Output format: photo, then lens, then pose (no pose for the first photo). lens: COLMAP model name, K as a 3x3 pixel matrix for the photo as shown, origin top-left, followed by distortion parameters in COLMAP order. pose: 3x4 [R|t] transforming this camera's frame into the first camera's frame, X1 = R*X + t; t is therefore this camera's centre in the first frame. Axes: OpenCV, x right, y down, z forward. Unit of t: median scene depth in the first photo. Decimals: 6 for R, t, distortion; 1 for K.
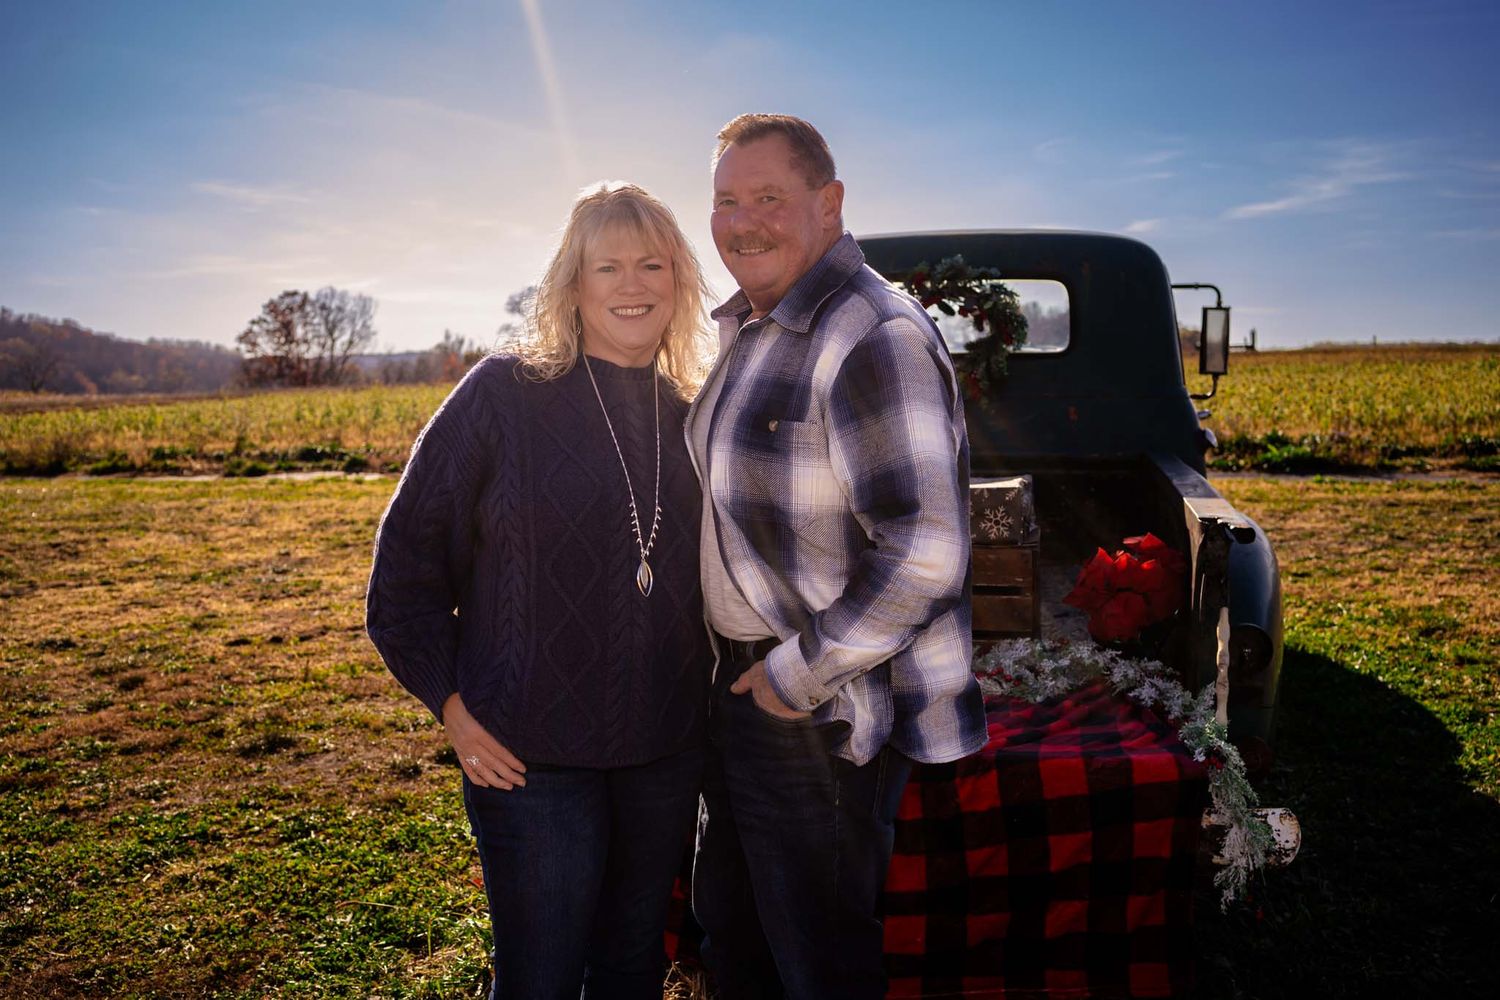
lens RADIAL K [[1575.4, 0, 750.0], [0, 1575.4, 500.0], [0, 0, 1]] dist [-0.140070, 0.168177]
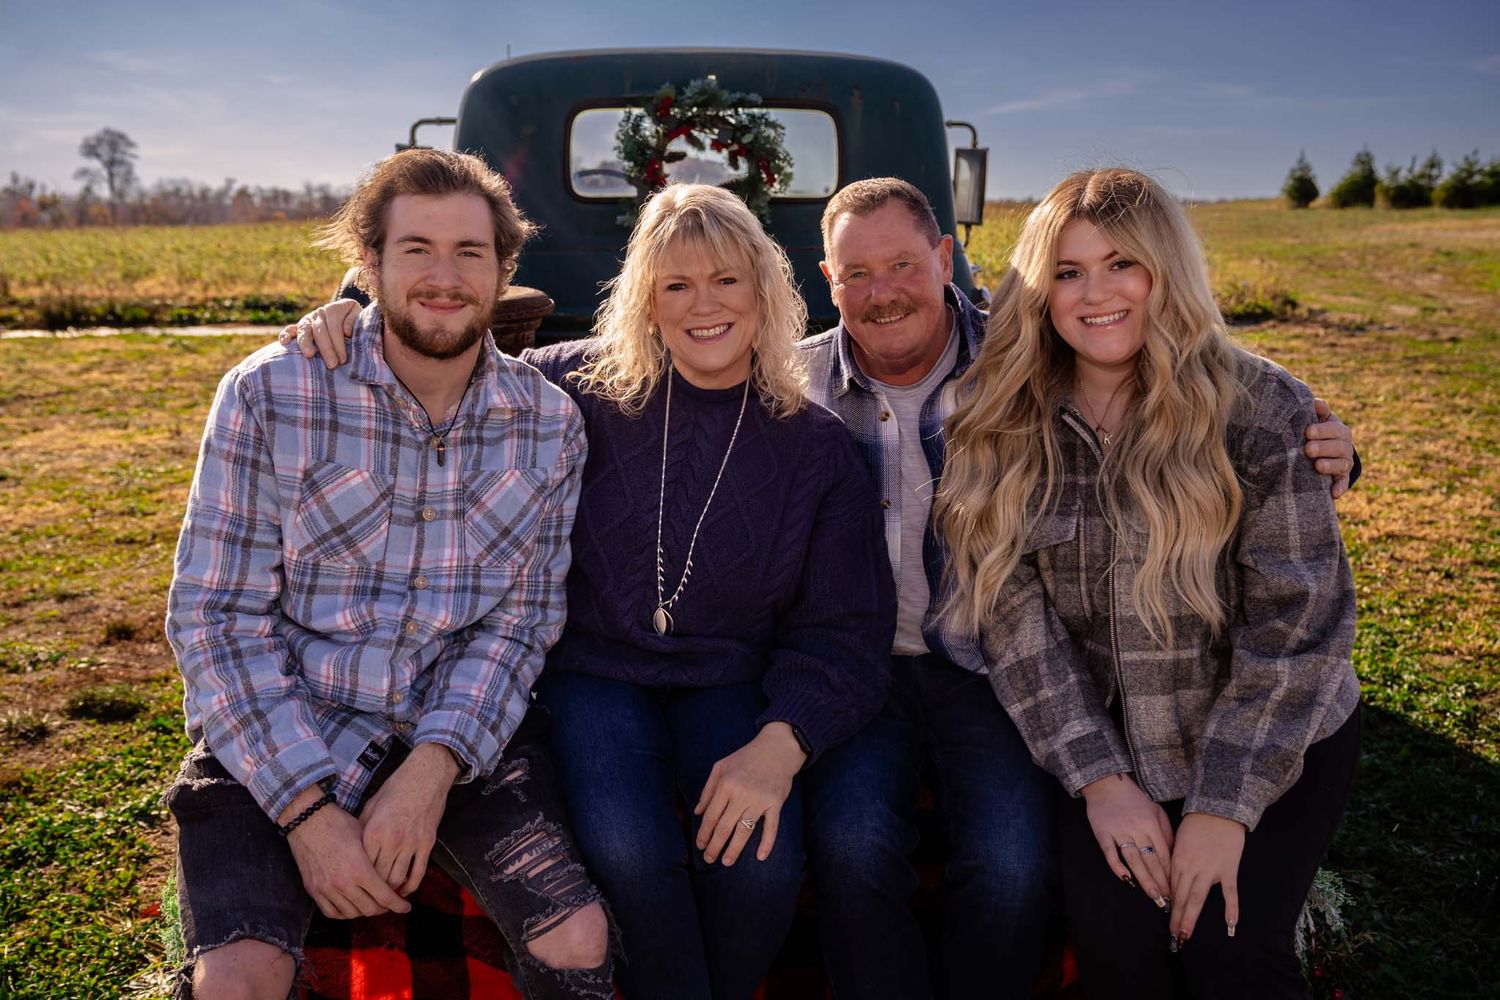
lens RADIAL K [[1443.2, 0, 731.0], [0, 1443.2, 498.4], [0, 0, 1]] dist [0.001083, 0.062457]
pose [[0.966319, -0.036701, 0.254718, -0.059138], [0.009696, 0.994268, 0.106474, -0.013309], [-0.257166, -0.100419, 0.961136, 0.220424]]
